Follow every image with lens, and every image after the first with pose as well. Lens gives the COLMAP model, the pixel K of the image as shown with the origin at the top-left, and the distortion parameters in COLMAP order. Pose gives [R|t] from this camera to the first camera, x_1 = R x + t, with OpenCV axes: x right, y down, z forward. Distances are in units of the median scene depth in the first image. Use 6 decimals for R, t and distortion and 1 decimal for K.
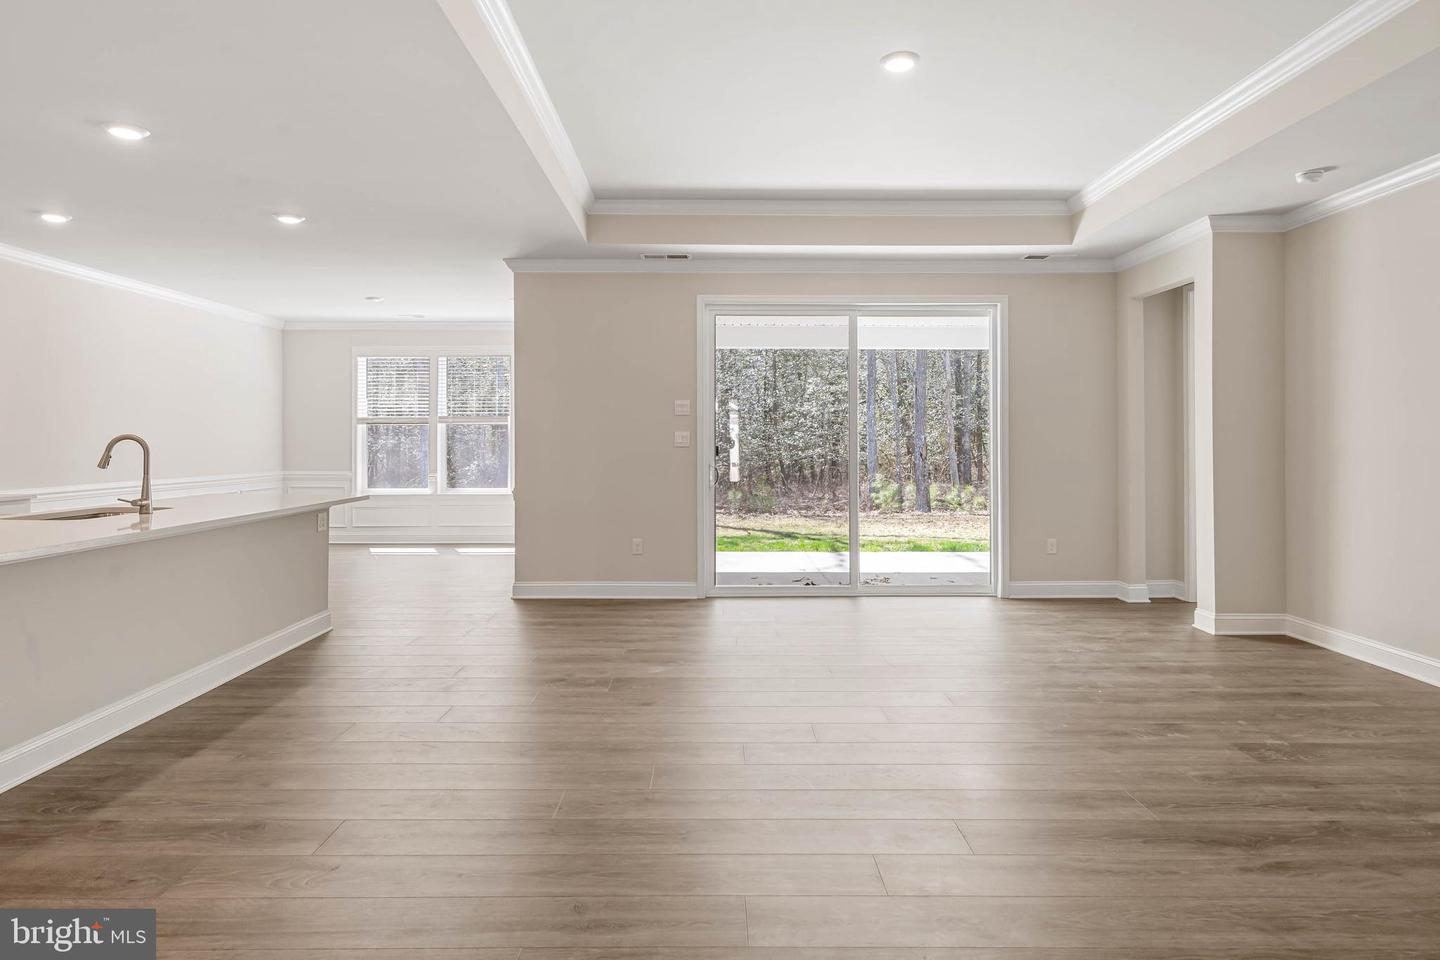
lens RADIAL K [[844.7, 0, 718.3], [0, 844.7, 429.3], [0, 0, 1]] dist [0.004740, 0.000865]
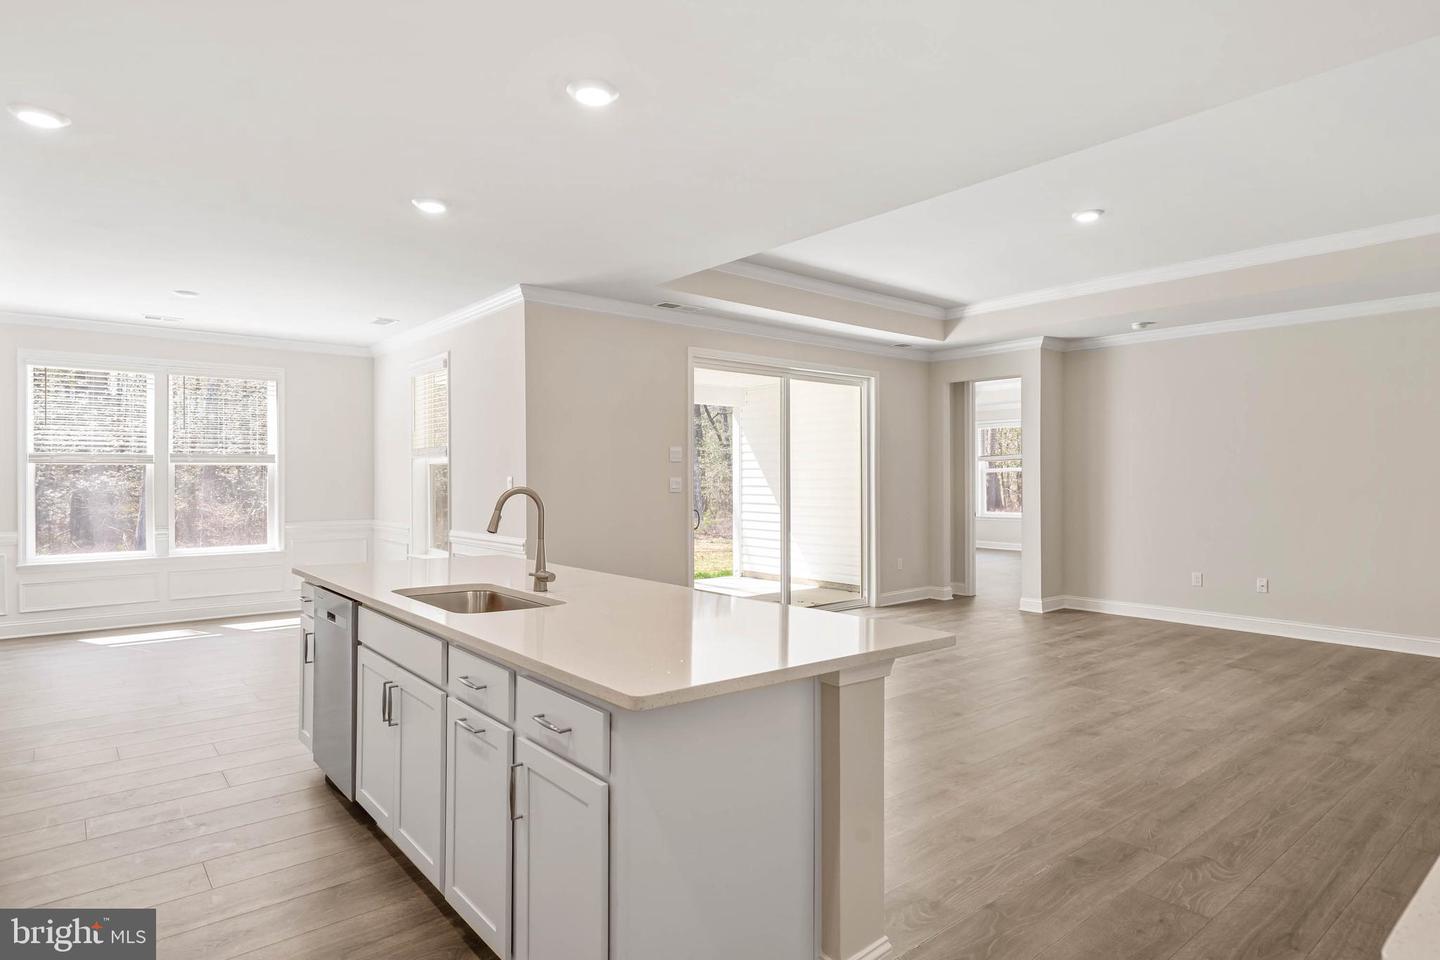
lens RADIAL K [[806.0, 0, 723.0], [0, 806.0, 461.8], [0, 0, 1]] dist [0.006231, 0.000510]
pose [[0.768246, 0.013184, 0.640019, -0.659242], [-0.008238, 0.999909, -0.010709, -0.006494], [-0.640102, 0.002955, 0.768285, 0.217619]]
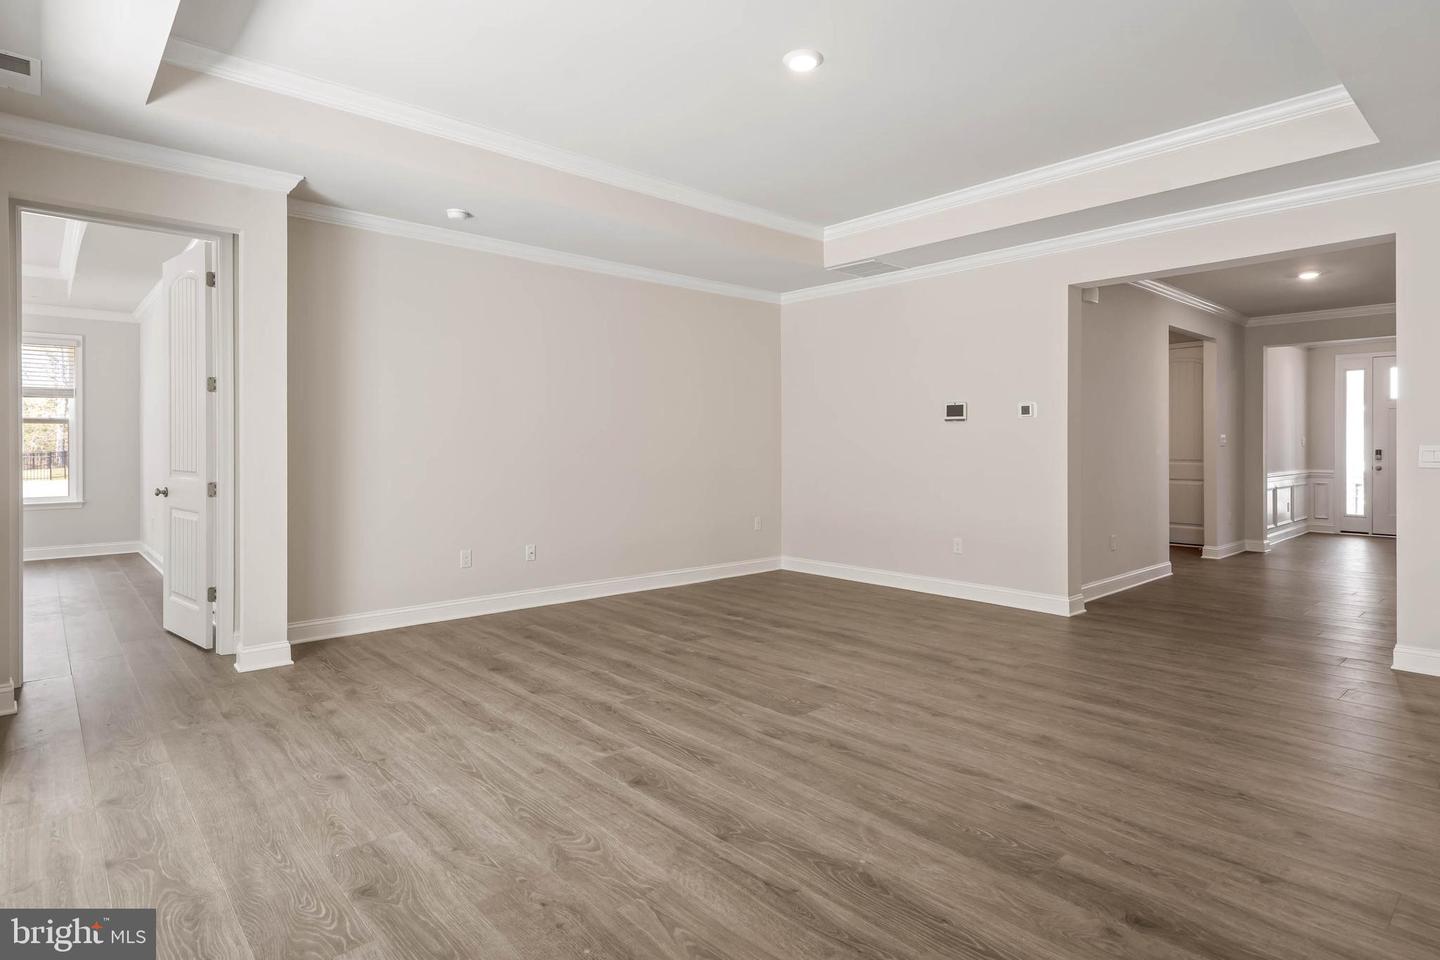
lens RADIAL K [[762.5, 0, 724.8], [0, 762.5, 454.1], [0, 0, 1]] dist [0.006155, 0.001685]
pose [[-0.666431, -0.008207, 0.745522, -0.242559], [-0.009310, 0.999953, 0.002685, 0.019462], [-0.745509, -0.005151, -0.666476, 1.008527]]
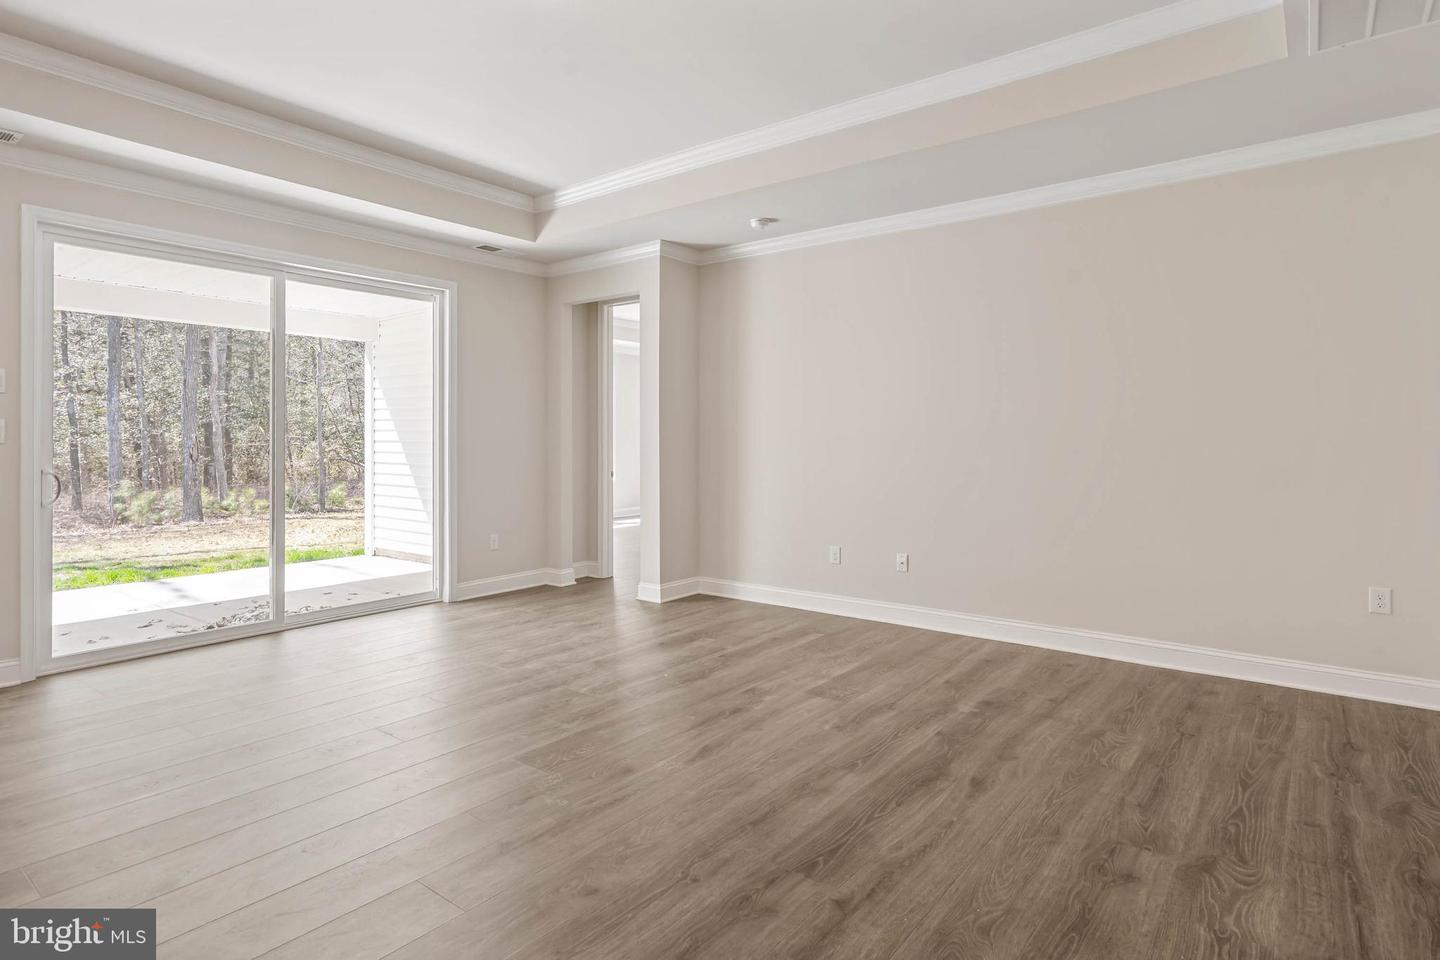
lens RADIAL K [[776.3, 0, 721.6], [0, 776.3, 438.5], [0, 0, 1]] dist [0.005239, 0.002202]
pose [[0.616665, -0.000054, 0.787226, -0.168532], [-0.008015, 0.999948, 0.006347, 0.008525], [-0.787185, -0.010224, 0.616632, 0.237976]]
